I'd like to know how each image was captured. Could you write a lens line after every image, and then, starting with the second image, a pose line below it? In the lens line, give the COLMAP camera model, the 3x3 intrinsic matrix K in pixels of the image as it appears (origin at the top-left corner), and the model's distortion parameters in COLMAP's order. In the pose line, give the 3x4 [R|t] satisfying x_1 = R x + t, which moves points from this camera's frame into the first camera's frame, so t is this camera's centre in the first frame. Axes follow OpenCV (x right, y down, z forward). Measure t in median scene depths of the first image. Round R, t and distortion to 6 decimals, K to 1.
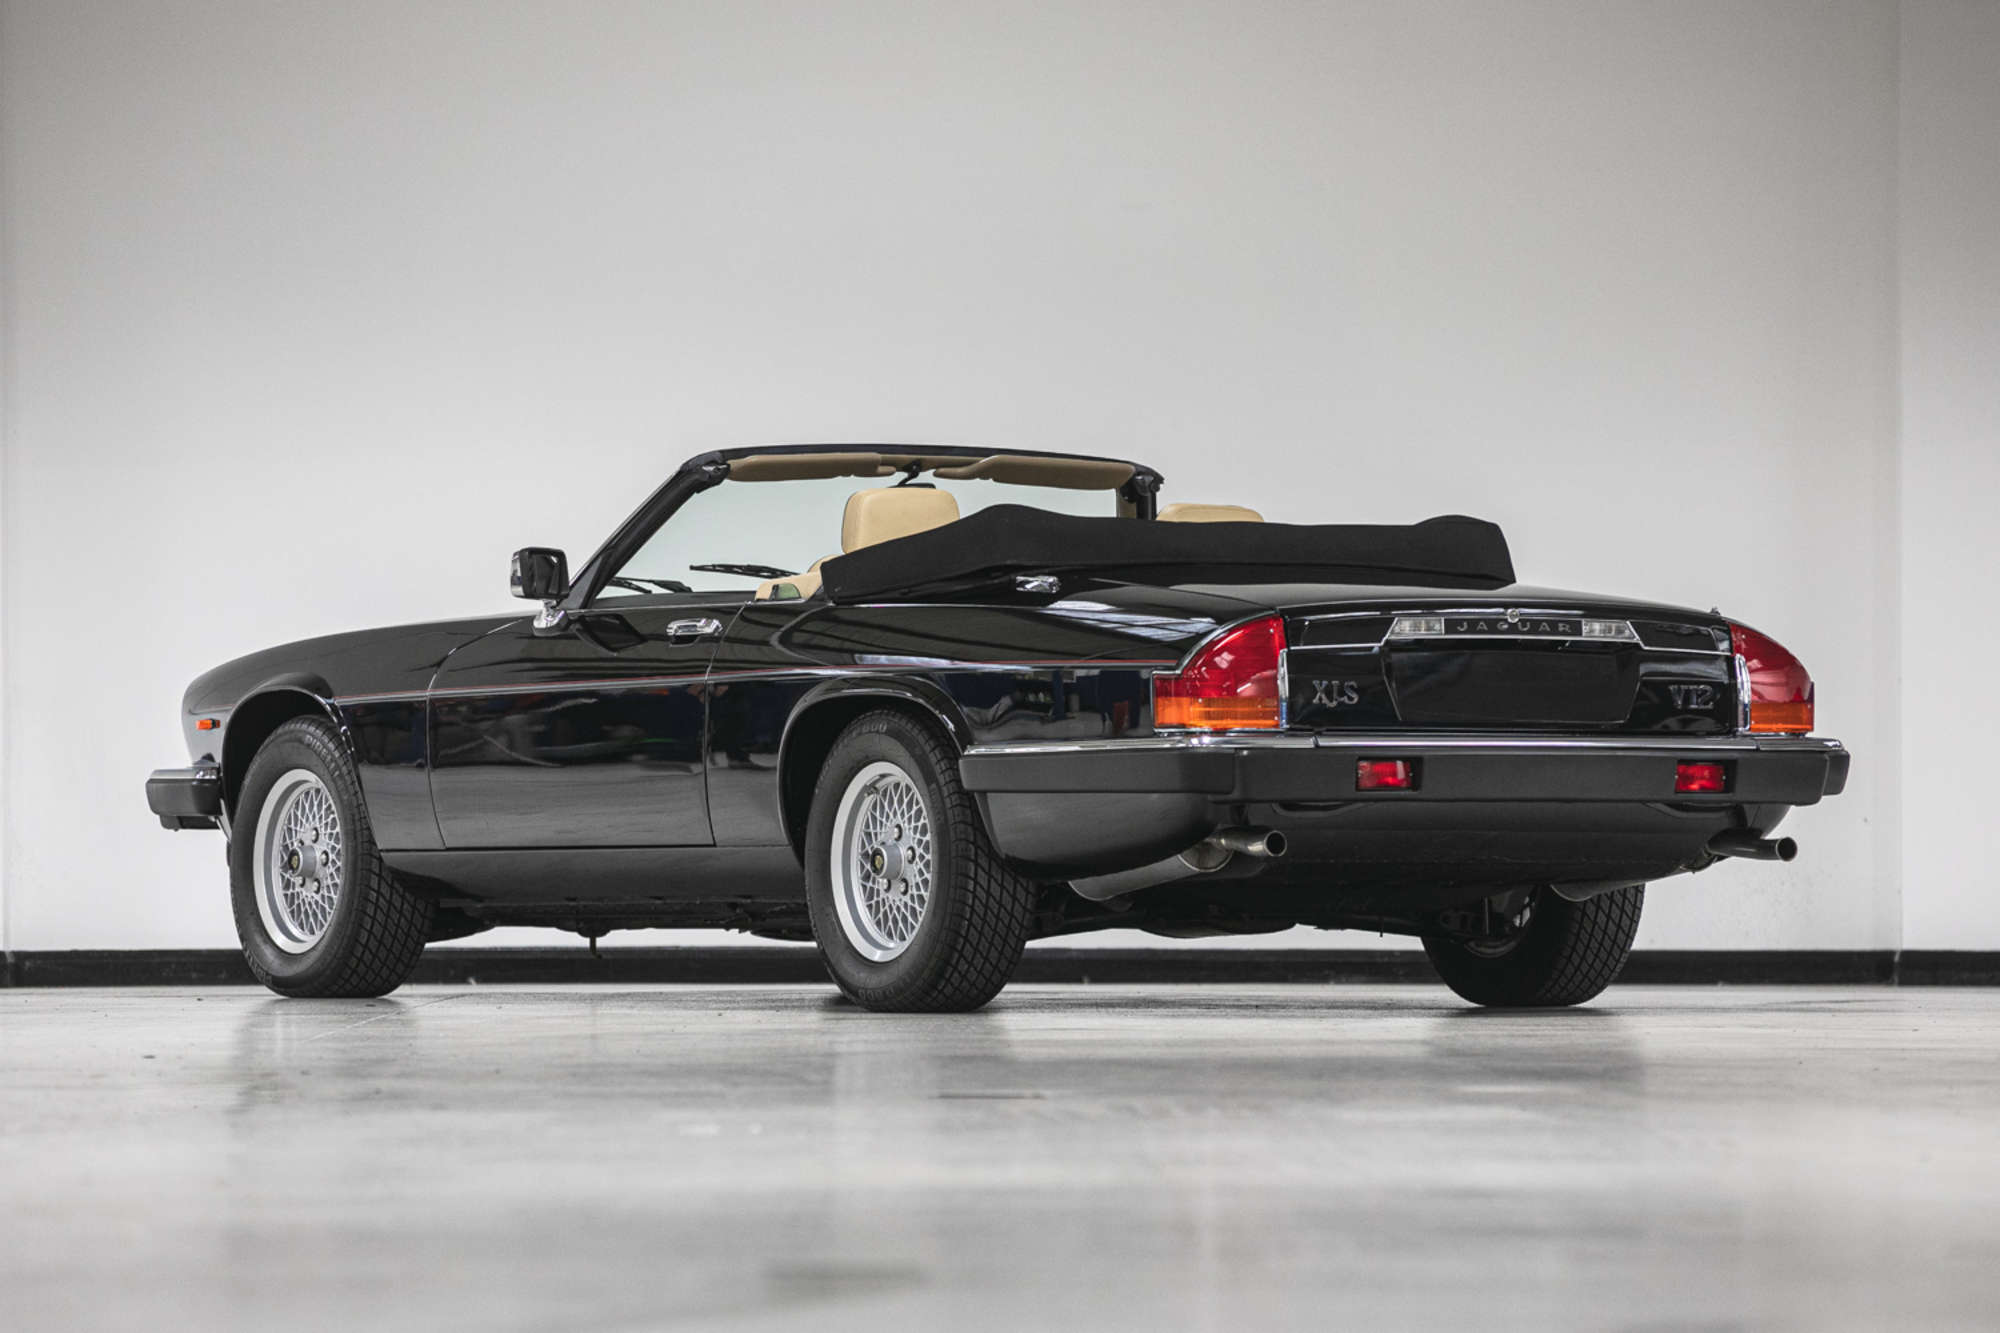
lens RADIAL K [[11635.2, 0, 1000.0], [0, 11635.2, 666.5], [0, 0, 1]] dist [3.152375, -387.173390]
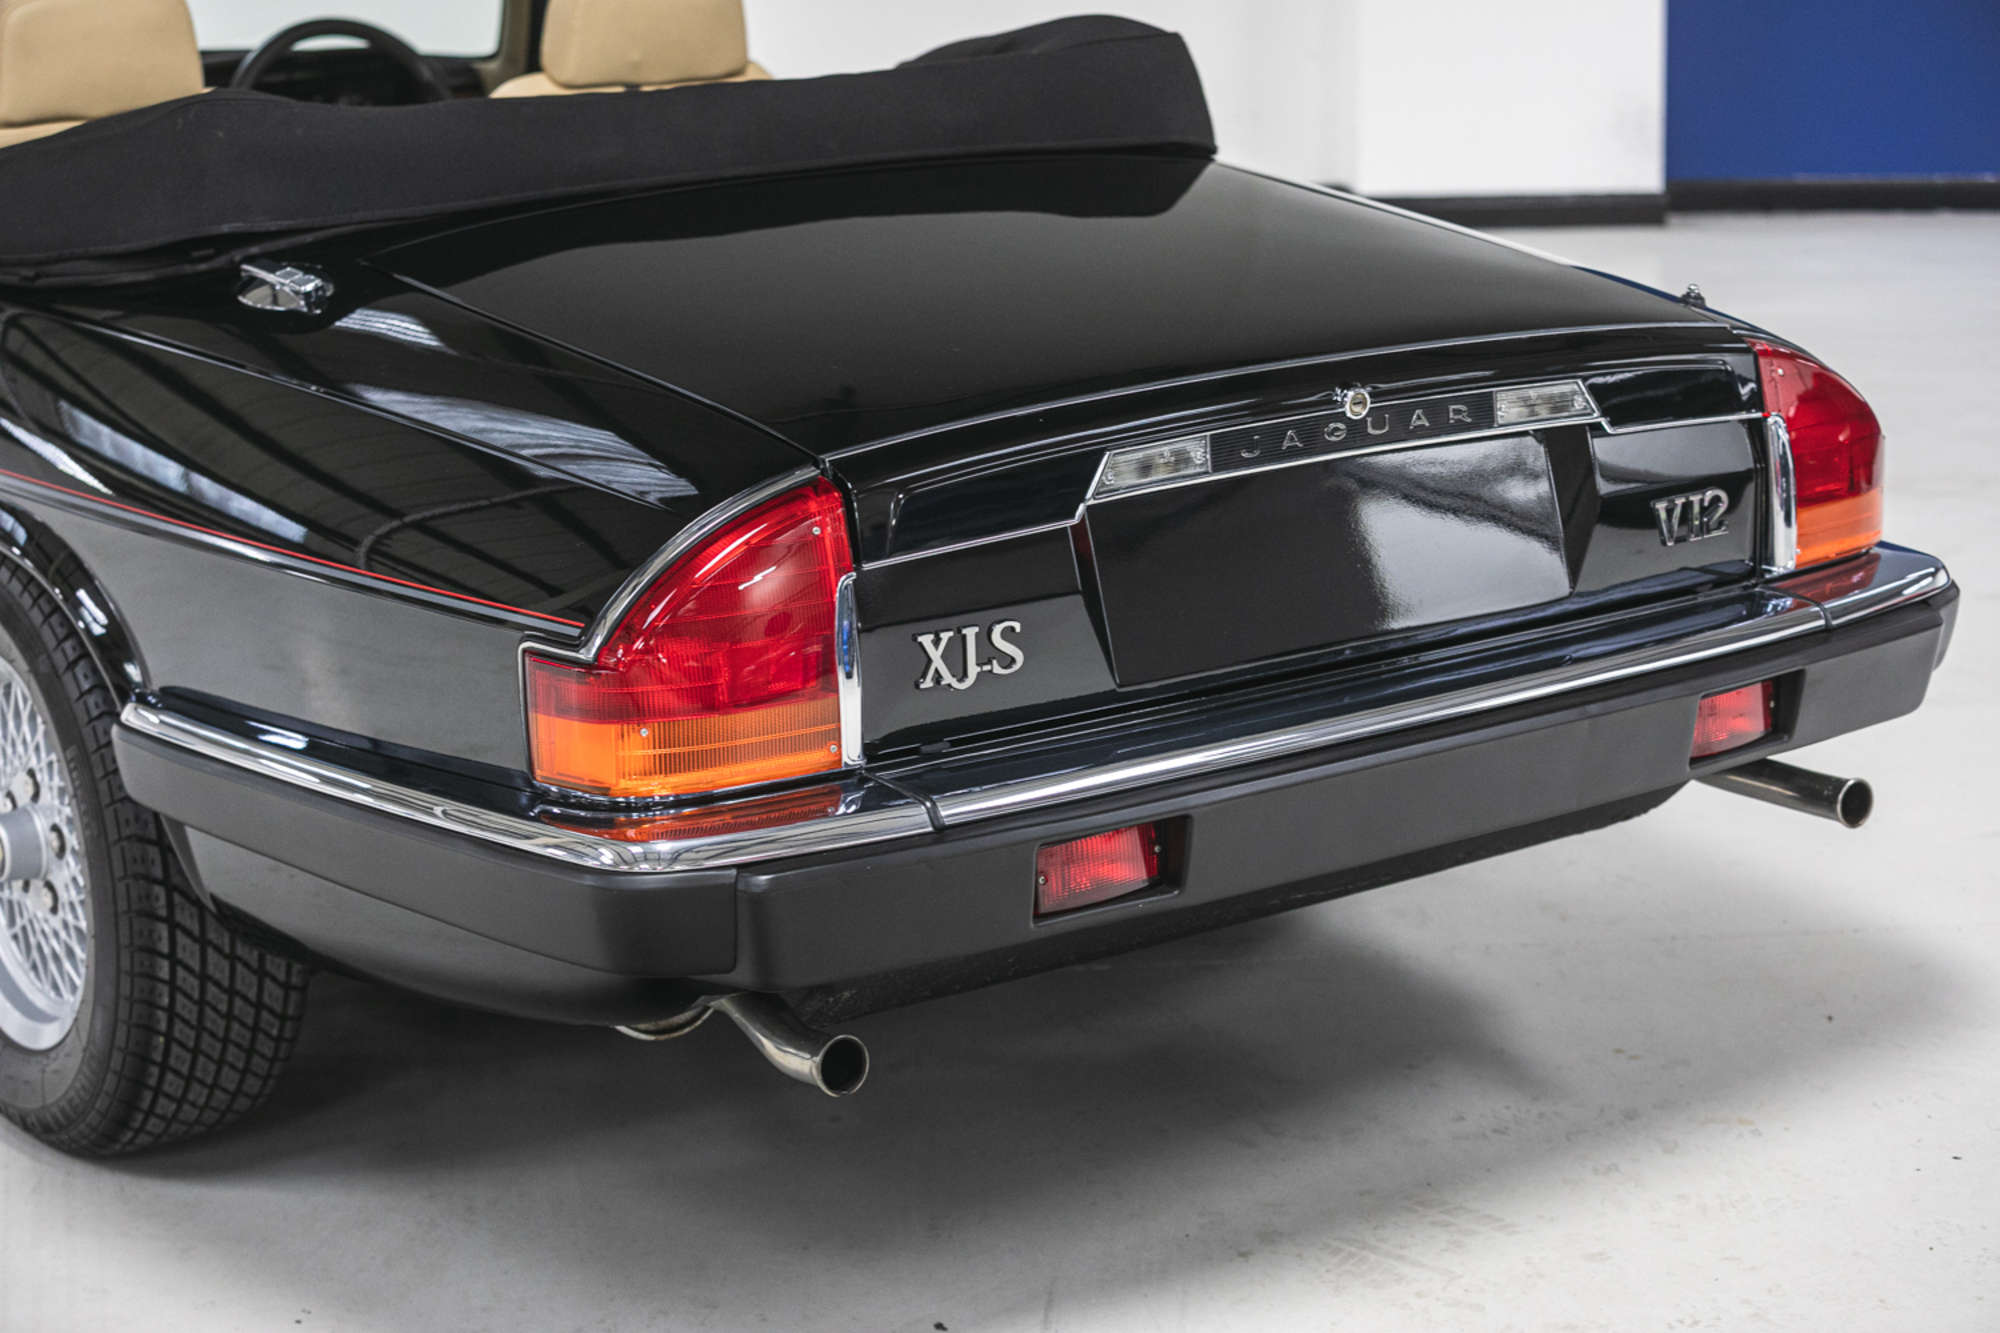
lens RADIAL K [[4050.4, 0, 1000.0], [0, 4050.4, 666.5], [0, 0, 1]] dist [-0.311315, 0.048741]
pose [[0.994195, -0.038373, 0.100516, 0.015112], [0.010565, 0.964539, 0.263730, -0.034355], [-0.107071, -0.261138, 0.959345, 0.846862]]
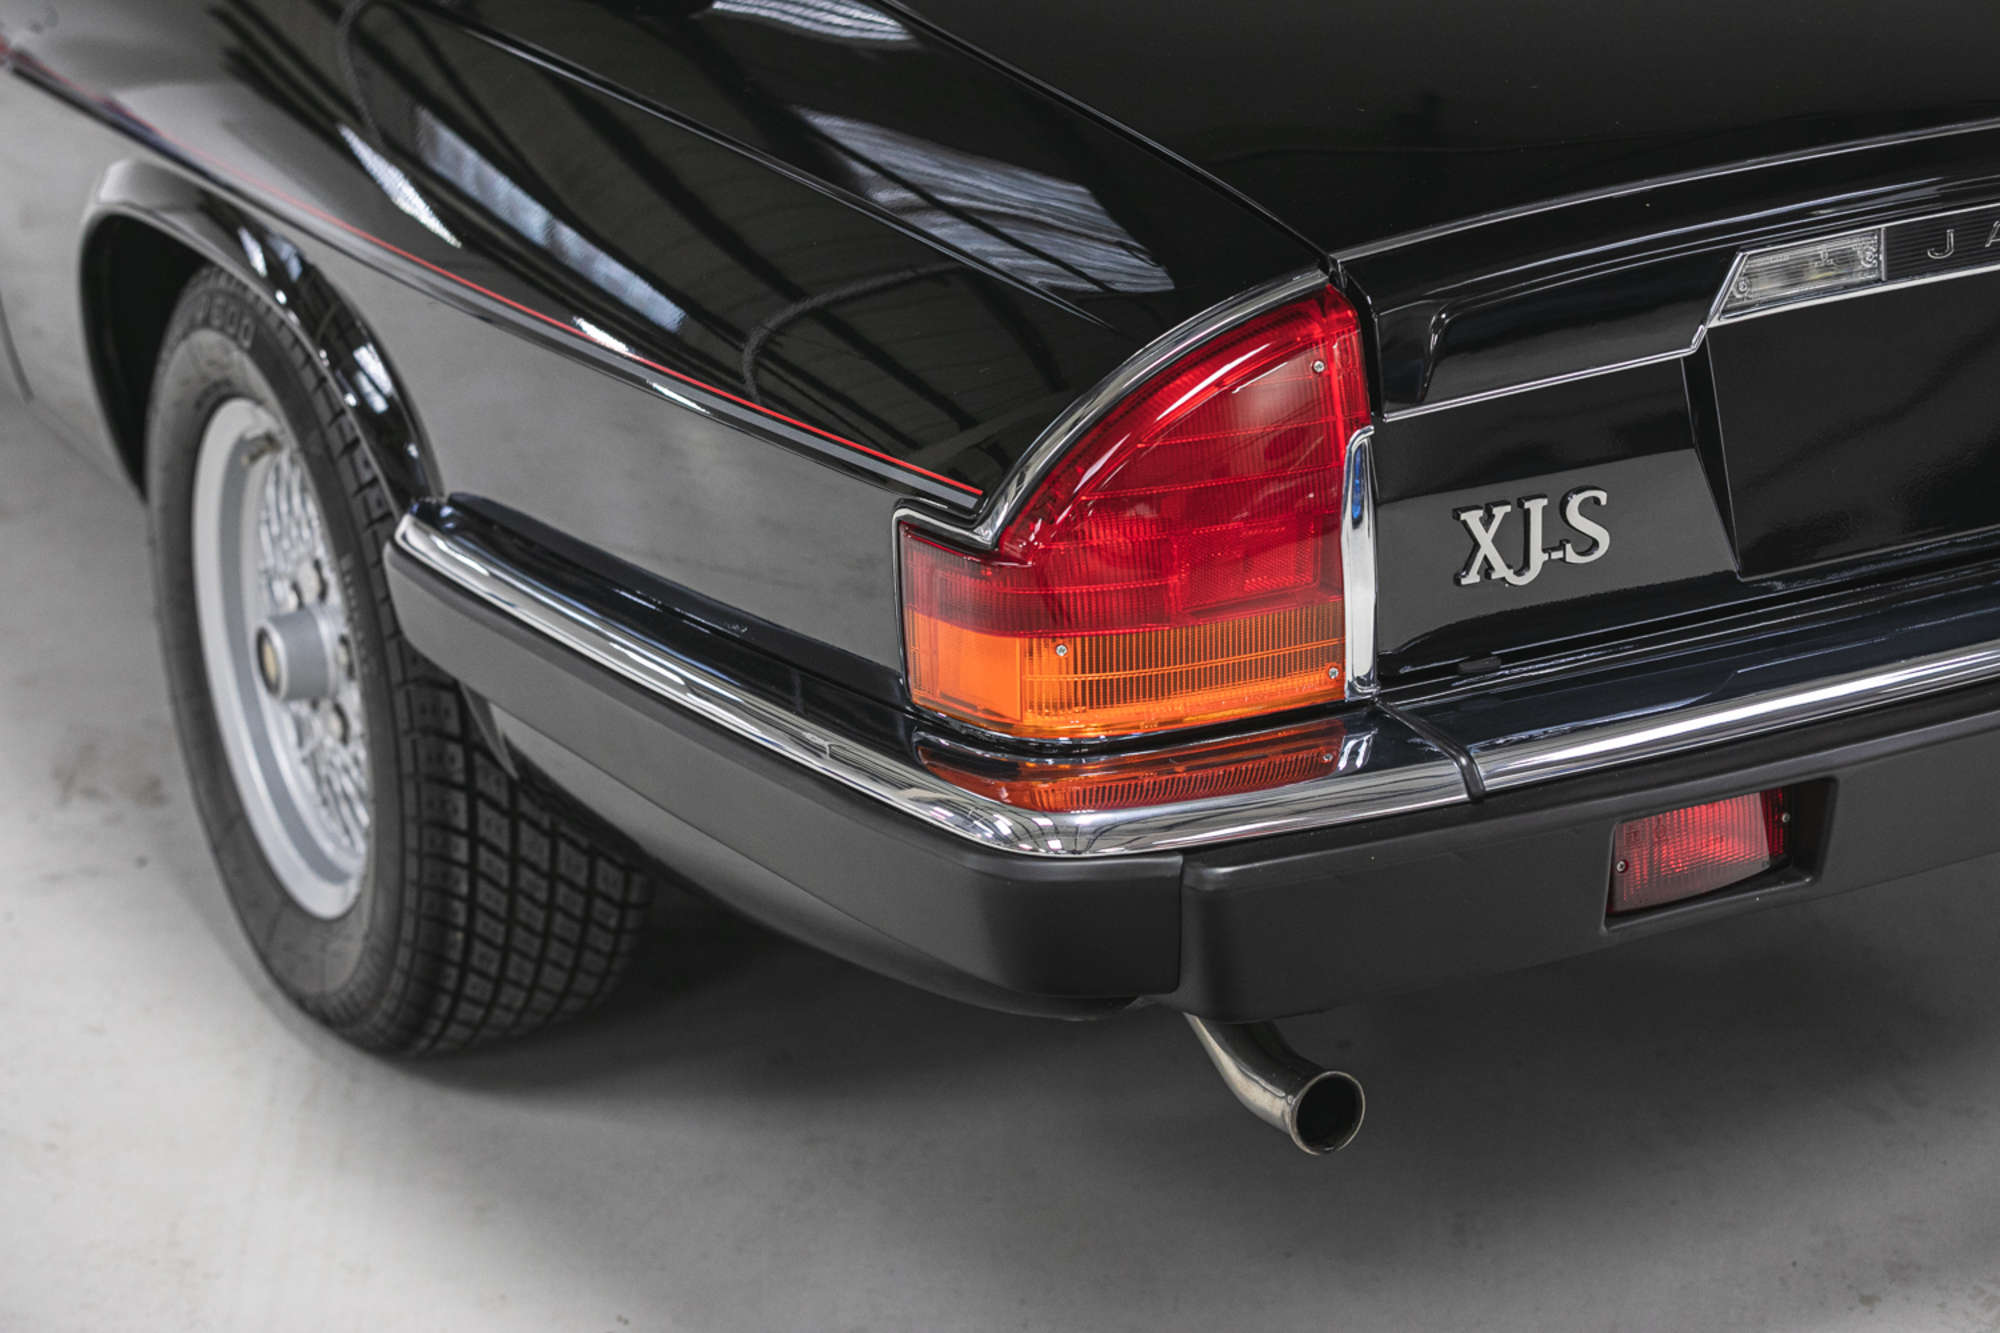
lens RADIAL K [[4143.1, 0, 1001.1], [0, 4143.1, 625.1], [0, 0, 1]] dist [-0.279367, 0.026050]
pose [[0.998800, -0.004425, -0.048771, 0.020059], [0.021892, 0.931197, 0.363858, -0.032803], [0.043805, -0.364489, 0.930177, 0.886251]]
